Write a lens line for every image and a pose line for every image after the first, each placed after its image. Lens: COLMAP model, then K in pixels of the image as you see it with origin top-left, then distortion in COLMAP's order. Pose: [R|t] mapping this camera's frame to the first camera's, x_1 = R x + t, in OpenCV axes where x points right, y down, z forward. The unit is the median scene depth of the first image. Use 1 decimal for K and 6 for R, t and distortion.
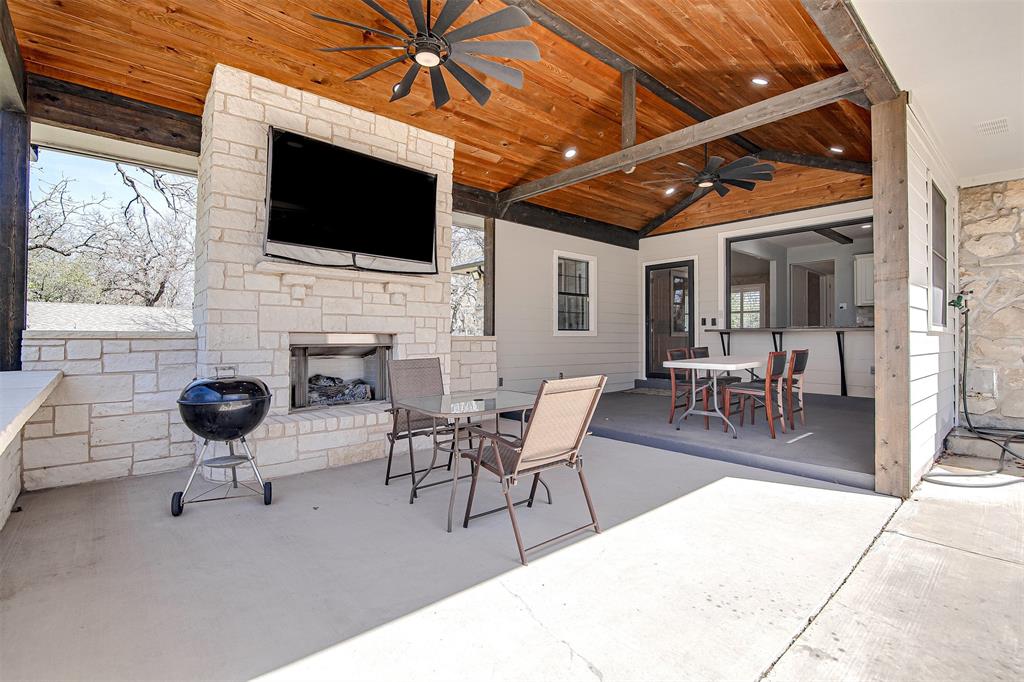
lens RADIAL K [[472.8, 0, 512.9], [0, 472.8, 332.7], [0, 0, 1]] dist [-0.008700, -0.000072]
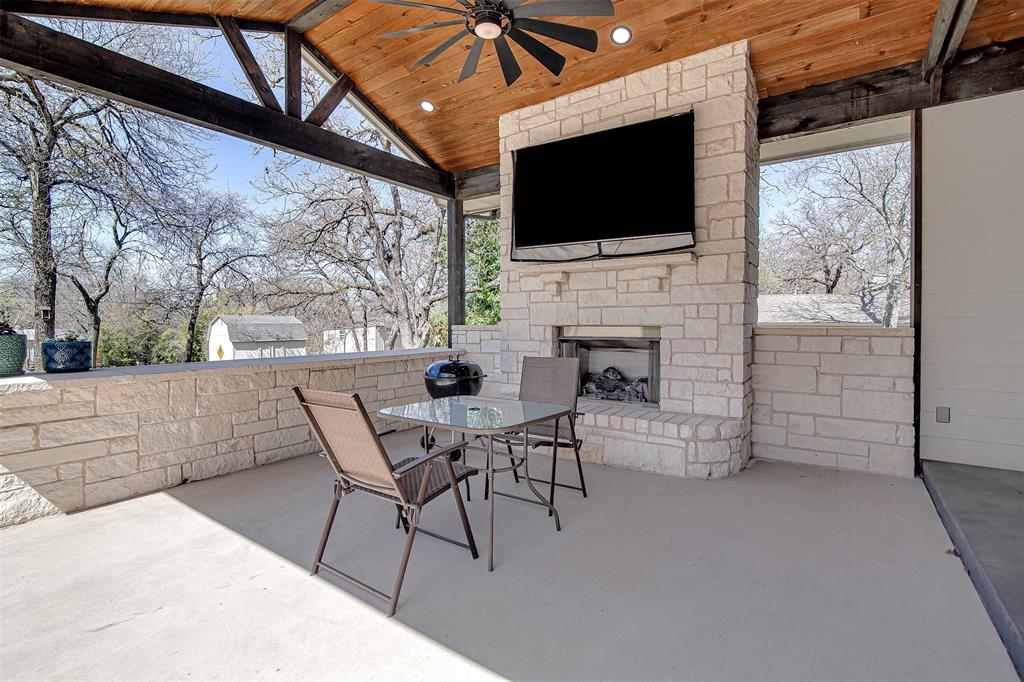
lens RADIAL K [[472.8, 0, 512.9], [0, 472.8, 332.7], [0, 0, 1]] dist [-0.008700, -0.000072]
pose [[0.242069, 0.017856, -0.970095, 0.533508], [0.014445, 0.999654, 0.022005, -0.009440], [0.970151, -0.019340, 0.241728, 0.595297]]
